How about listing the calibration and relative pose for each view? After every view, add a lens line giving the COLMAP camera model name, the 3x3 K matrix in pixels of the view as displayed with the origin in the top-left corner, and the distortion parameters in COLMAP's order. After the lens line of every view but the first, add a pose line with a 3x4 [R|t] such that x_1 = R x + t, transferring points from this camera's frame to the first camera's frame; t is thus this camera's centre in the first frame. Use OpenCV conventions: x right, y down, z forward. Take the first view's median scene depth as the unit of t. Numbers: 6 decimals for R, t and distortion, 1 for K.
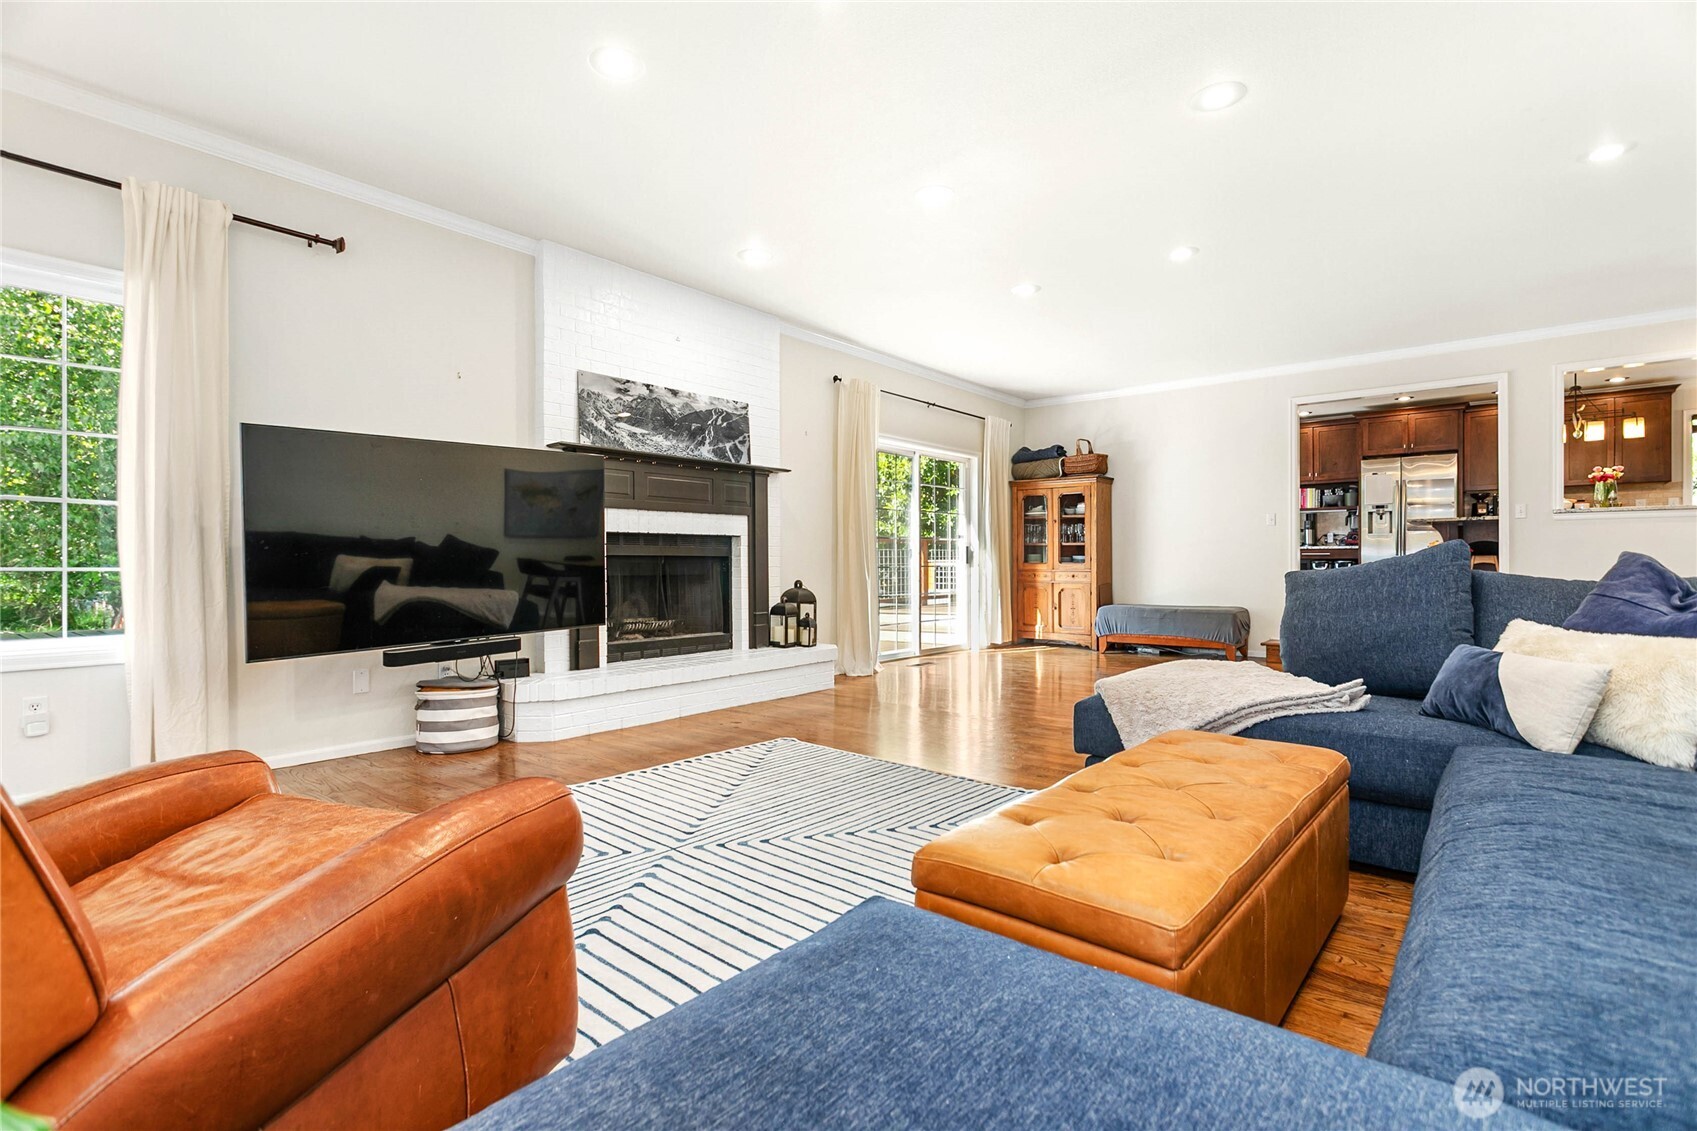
lens RADIAL K [[805.7, 0, 851.4], [0, 805.7, 559.8], [0, 0, 1]] dist [-0.007049, 0.002528]
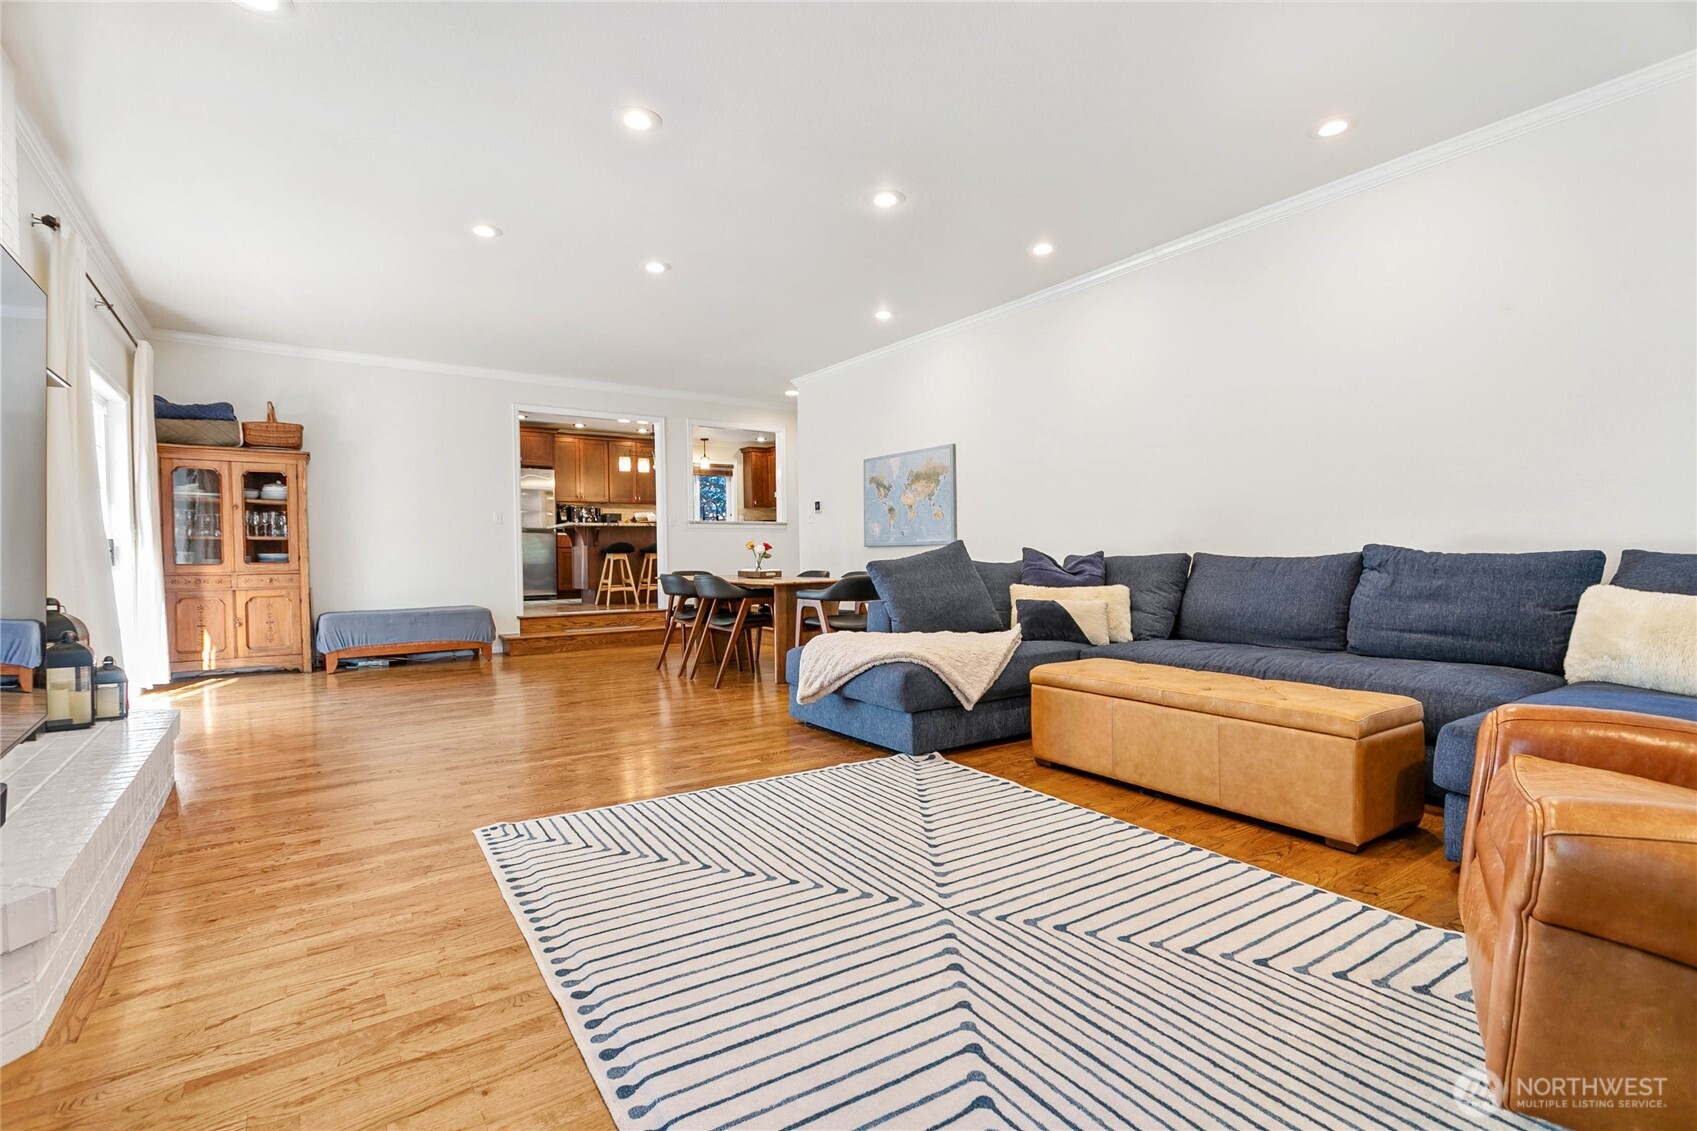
lens RADIAL K [[805.7, 0, 843.3], [0, 805.7, 573.9], [0, 0, 1]] dist [-0.007049, 0.002528]
pose [[0.268532, -0.024034, 0.962971, -0.764565], [0.009463, 0.999706, 0.022312, 0.005770], [-0.963224, 0.003121, 0.268681, 0.667714]]
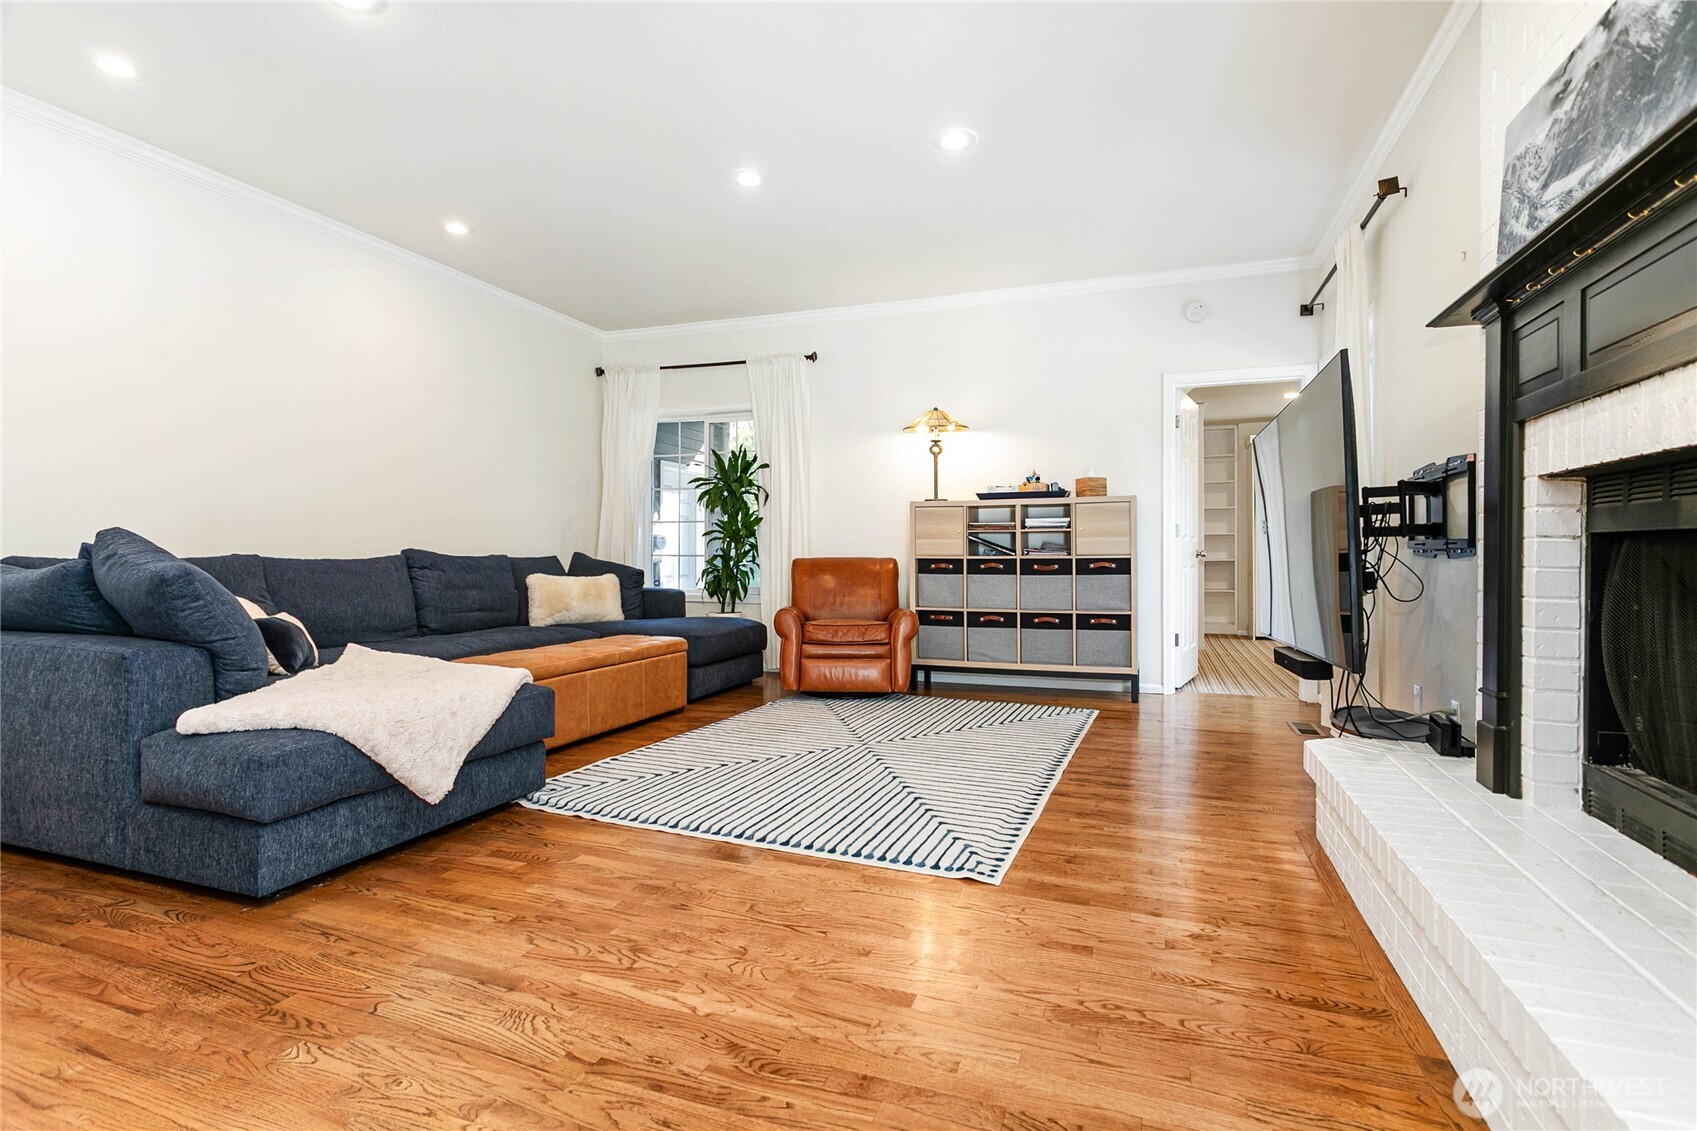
lens RADIAL K [[805.7, 0, 840.4], [0, 805.7, 560.6], [0, 0, 1]] dist [-0.007049, 0.002528]
pose [[-0.945587, 0.004150, -0.325343, 0.230073], [0.000738, 0.999943, 0.010611, 0.002239], [0.325369, 0.009793, -0.945536, 1.810004]]
